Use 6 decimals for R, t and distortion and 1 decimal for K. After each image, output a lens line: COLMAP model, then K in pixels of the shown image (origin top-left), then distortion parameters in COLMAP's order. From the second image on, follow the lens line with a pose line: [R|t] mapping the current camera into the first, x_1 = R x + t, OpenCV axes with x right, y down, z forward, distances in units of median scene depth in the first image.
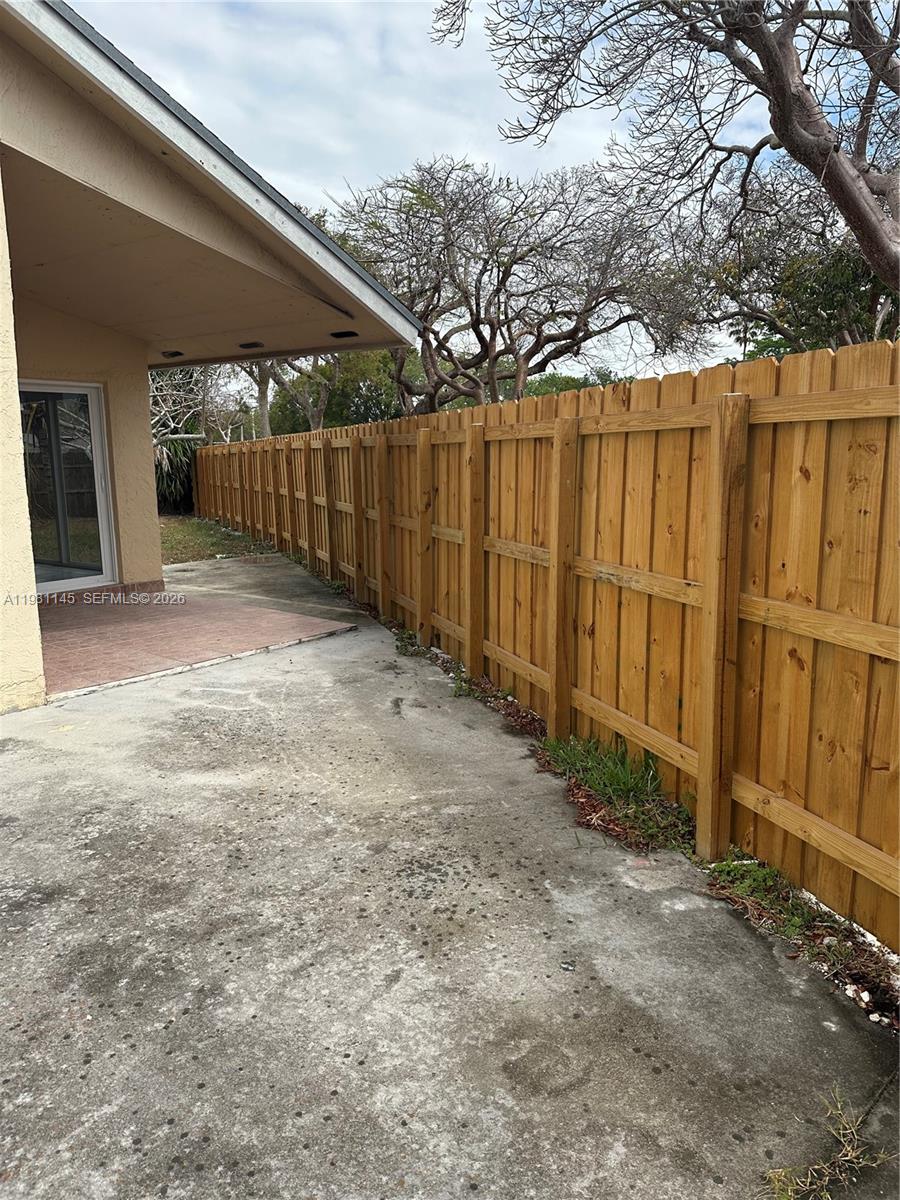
lens RADIAL K [[834.4, 0, 450.0], [0, 834.4, 600.0], [0, 0, 1]] dist [0.182853, -0.389634]
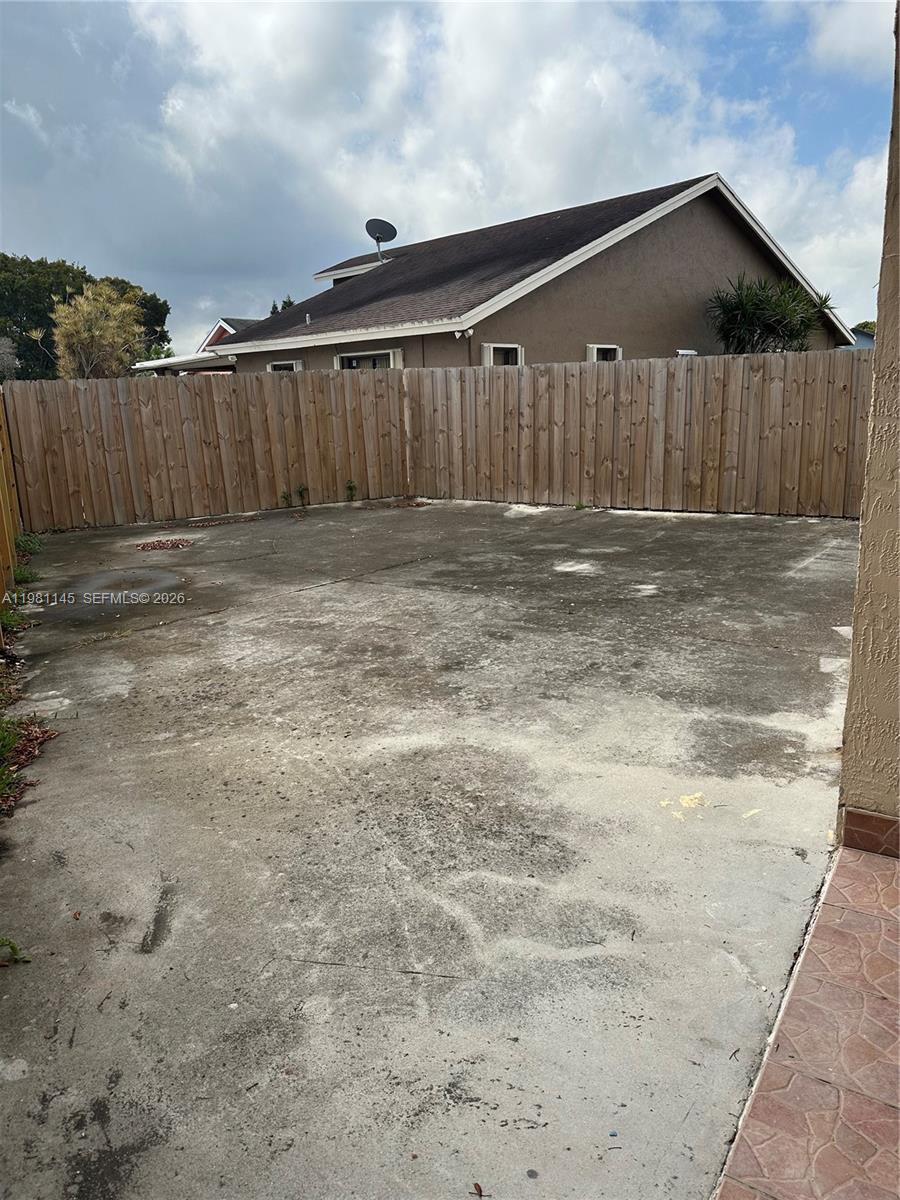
lens RADIAL K [[834.4, 0, 450.0], [0, 834.4, 600.0], [0, 0, 1]] dist [0.182853, -0.389634]
pose [[-0.994814, 0.060747, -0.081581, -0.274769], [0.023383, 0.917167, 0.397815, -0.325277], [0.098990, 0.393845, -0.913831, 1.897089]]
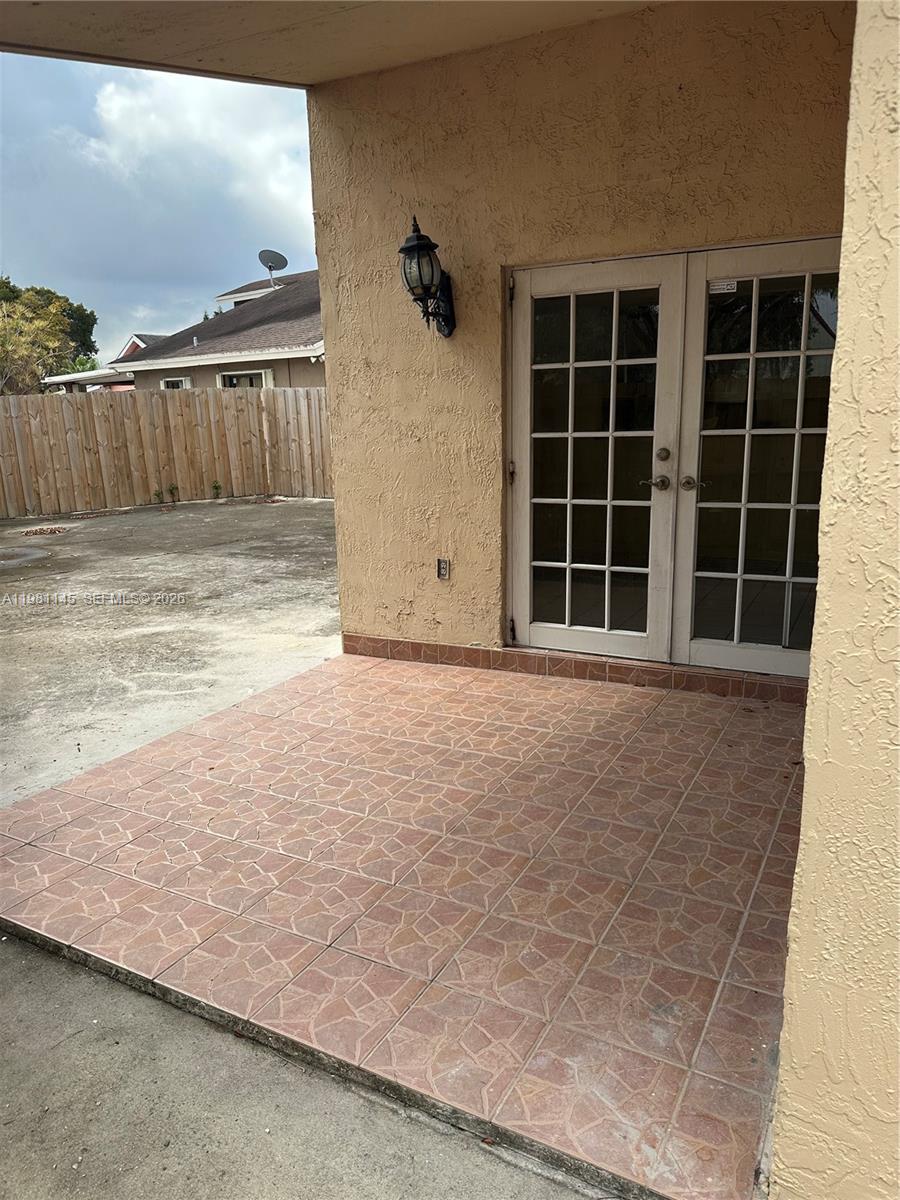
lens RADIAL K [[834.4, 0, 450.0], [0, 834.4, 600.0], [0, 0, 1]] dist [0.182853, -0.389634]
pose [[-0.986382, 0.069129, -0.149236, -0.619054], [0.005959, 0.921804, 0.387610, -0.456480], [0.164361, 0.381442, -0.909663, 2.601332]]
